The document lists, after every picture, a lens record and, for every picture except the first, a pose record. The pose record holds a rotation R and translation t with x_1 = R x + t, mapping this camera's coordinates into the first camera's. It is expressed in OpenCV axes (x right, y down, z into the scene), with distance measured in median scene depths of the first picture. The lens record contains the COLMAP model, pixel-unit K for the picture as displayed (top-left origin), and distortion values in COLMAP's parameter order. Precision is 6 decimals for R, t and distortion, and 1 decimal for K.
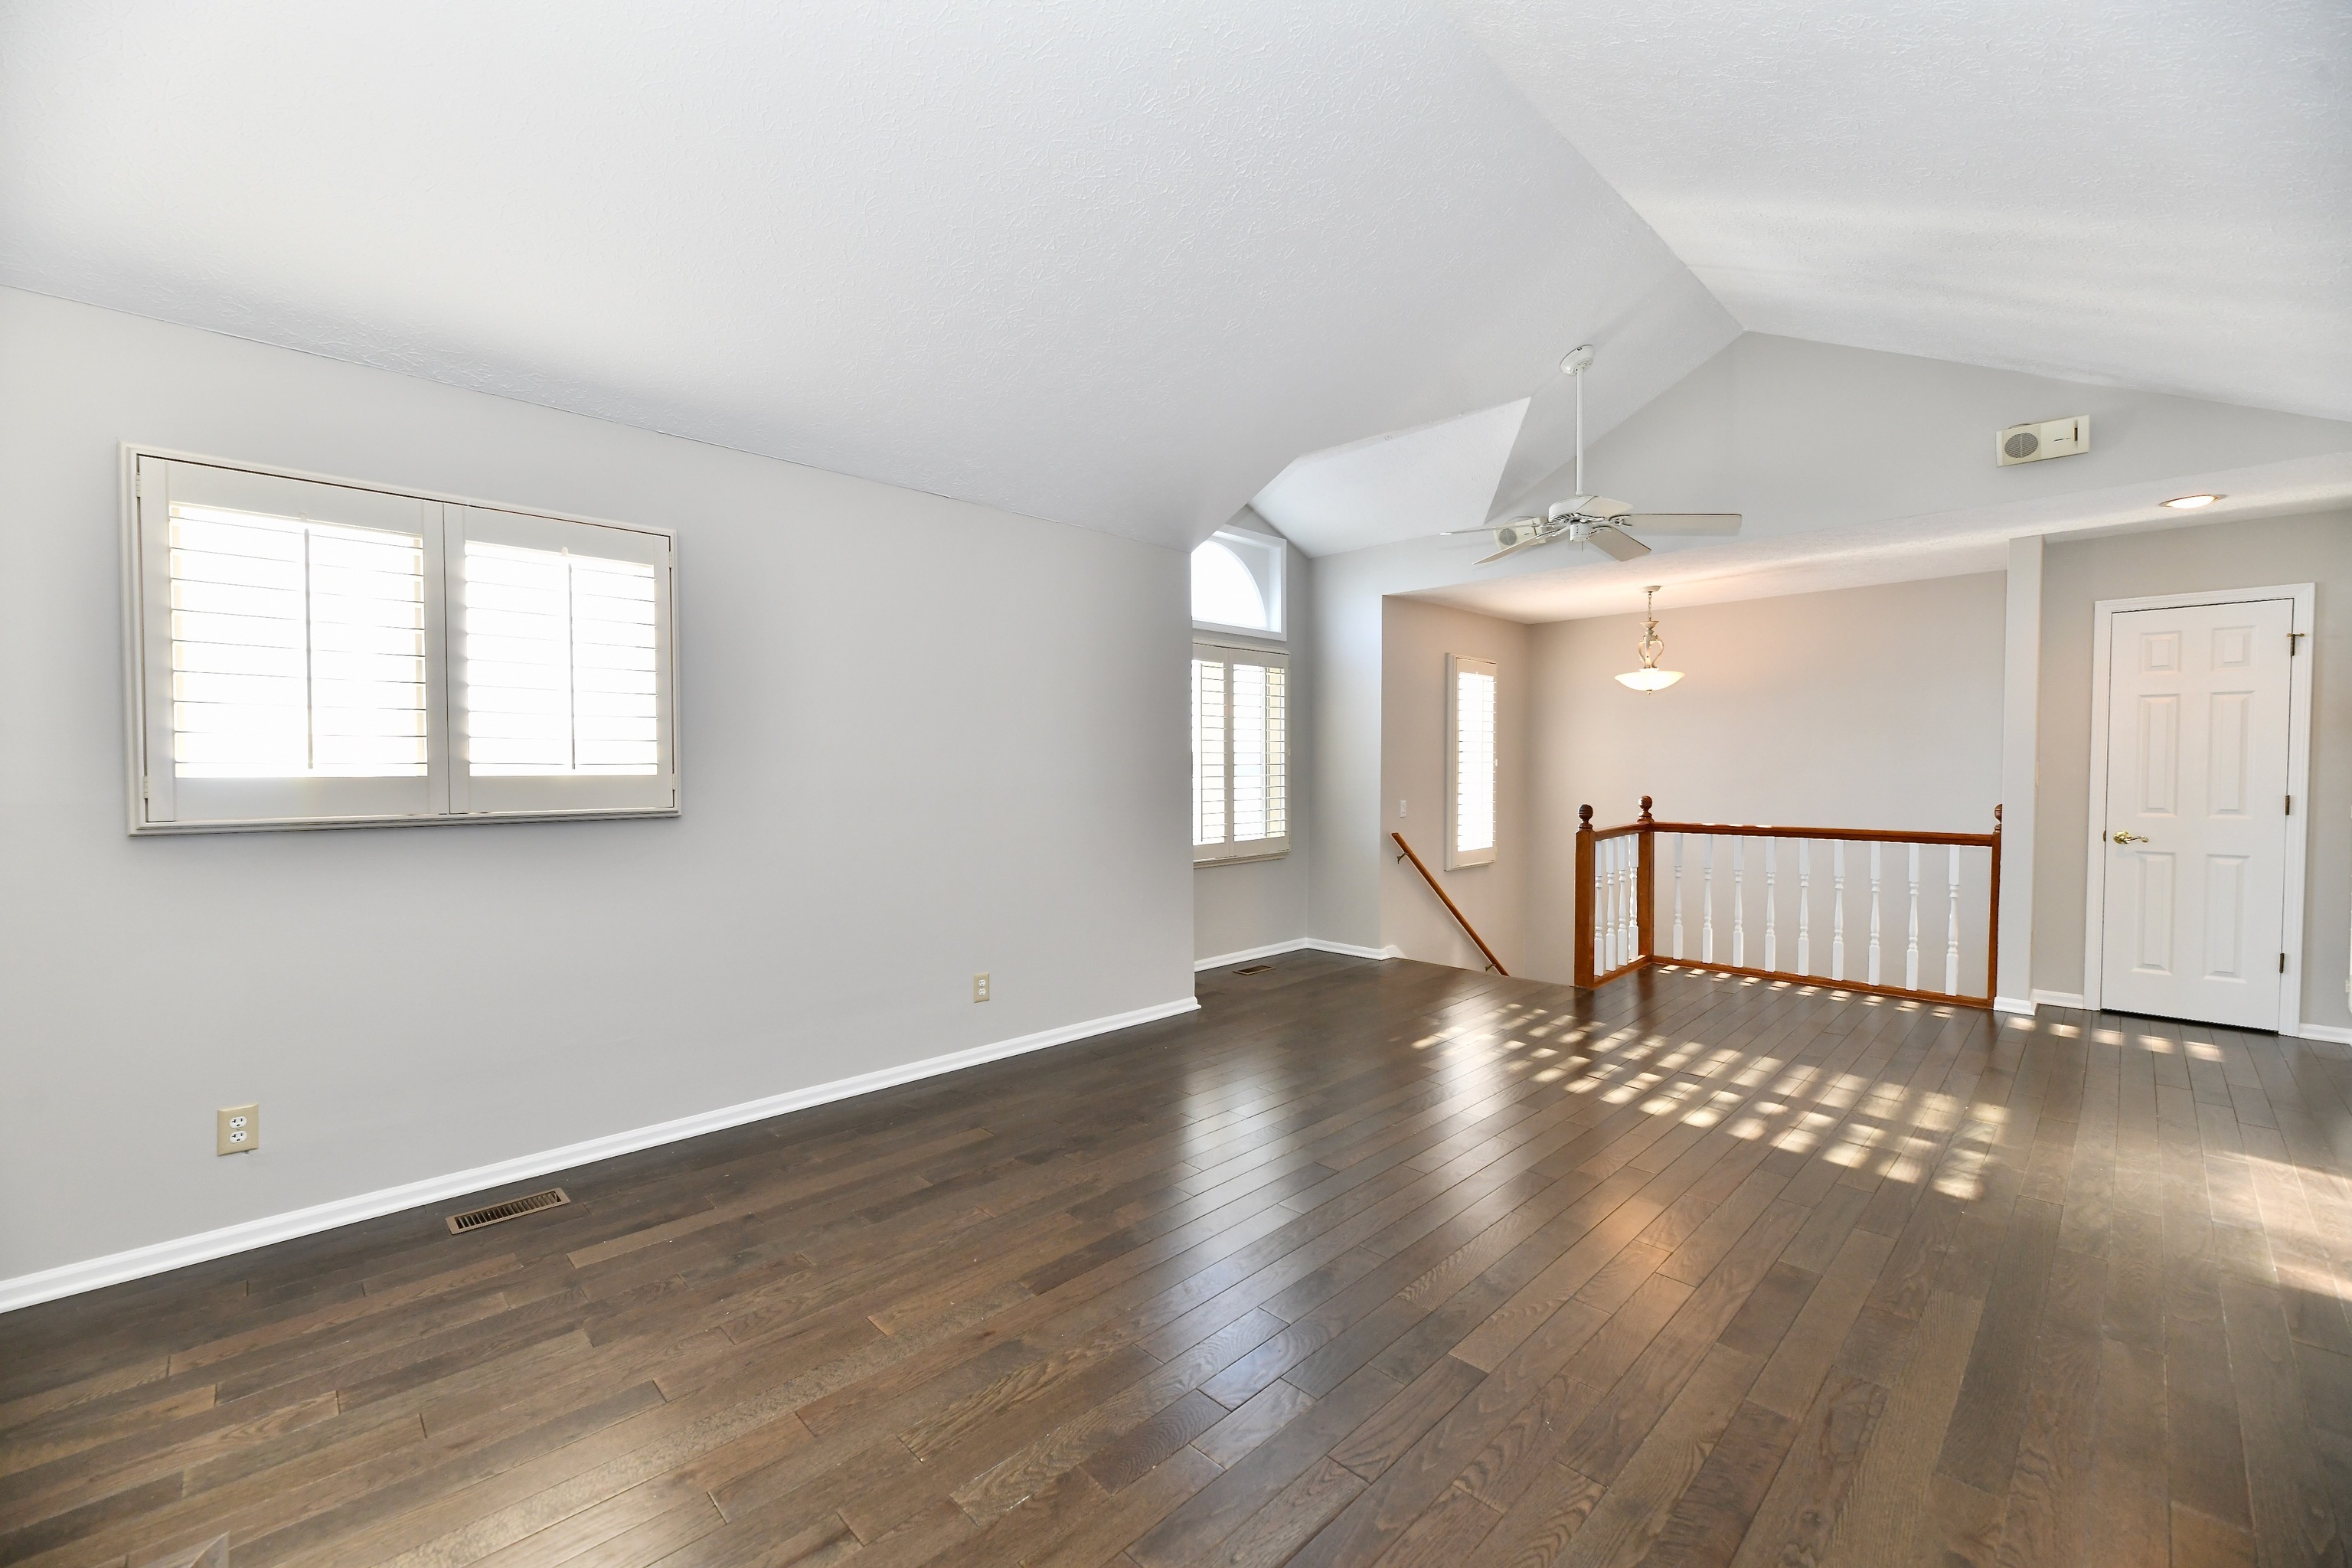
lens RADIAL K [[922.2, 0, 1141.6], [0, 922.2, 789.6], [0, 0, 1]] dist [0.000264, -0.000016]
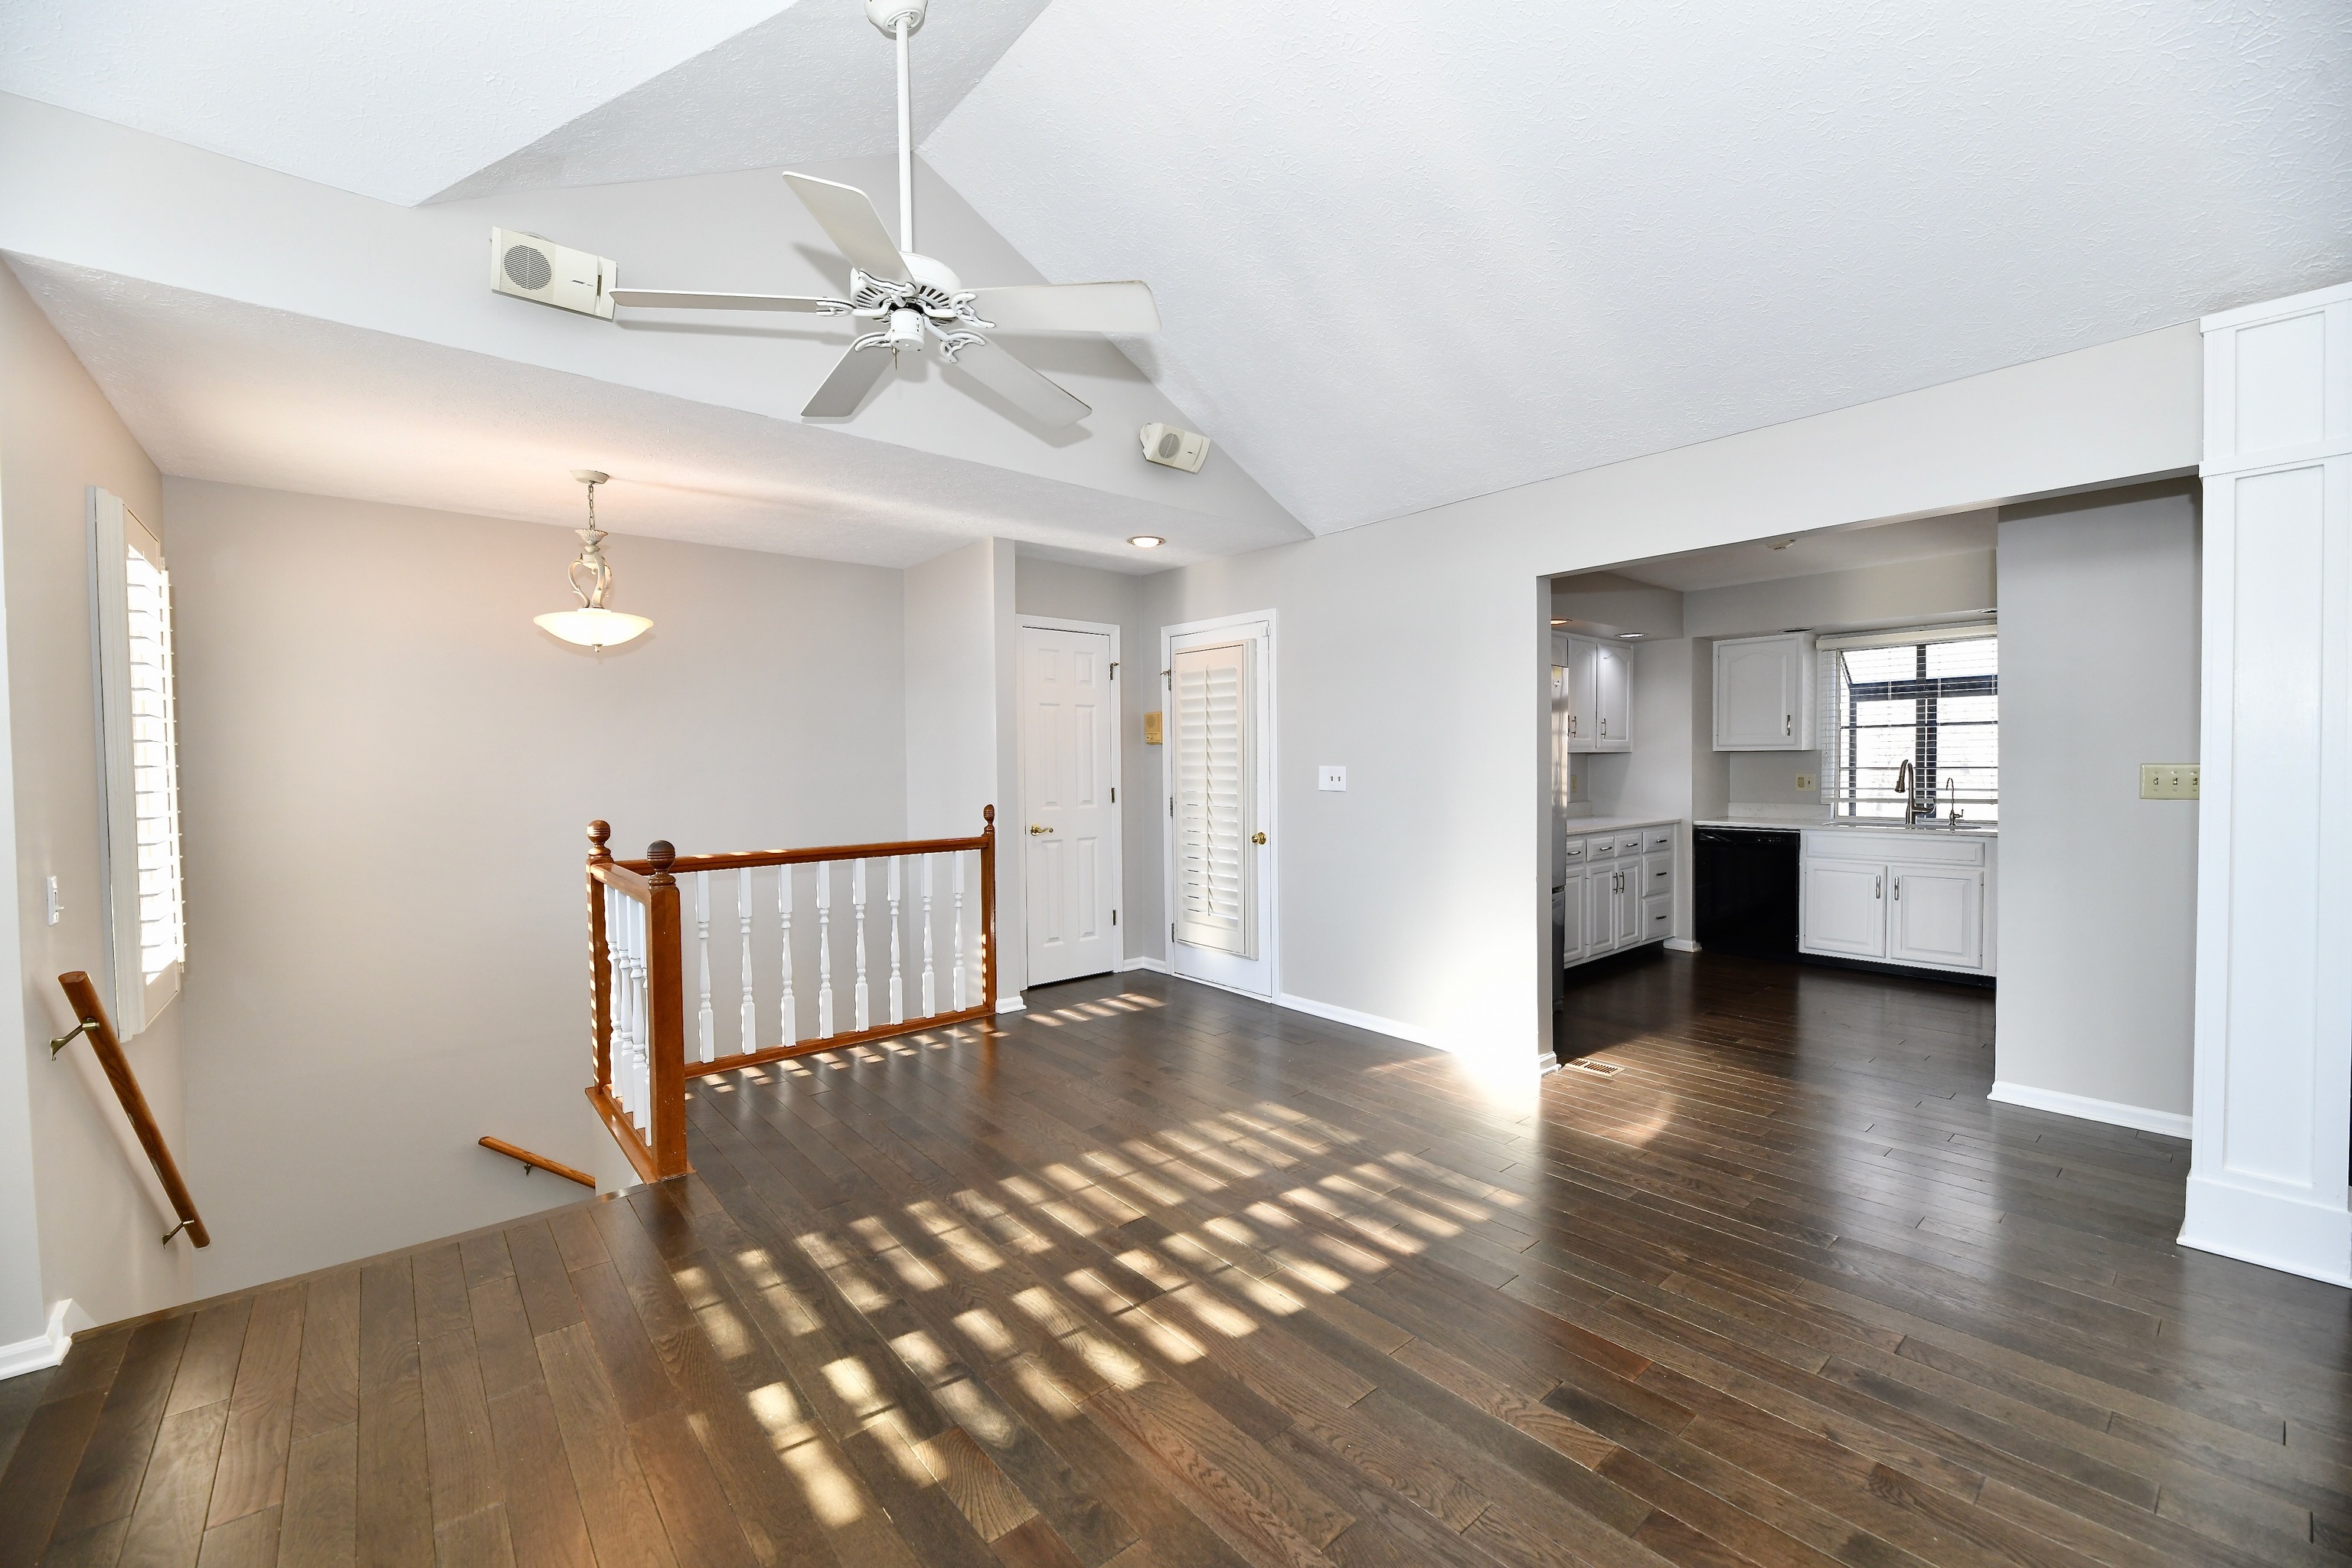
lens RADIAL K [[944.8, 0, 1173.1], [0, 944.8, 787.6], [0, 0, 1]] dist [-0.000046, -0.003379]
pose [[0.038192, -0.028179, 0.998873, -0.077195], [0.036967, 0.998958, 0.026768, -0.025538], [-0.998586, 0.035903, 0.039194, 0.873321]]
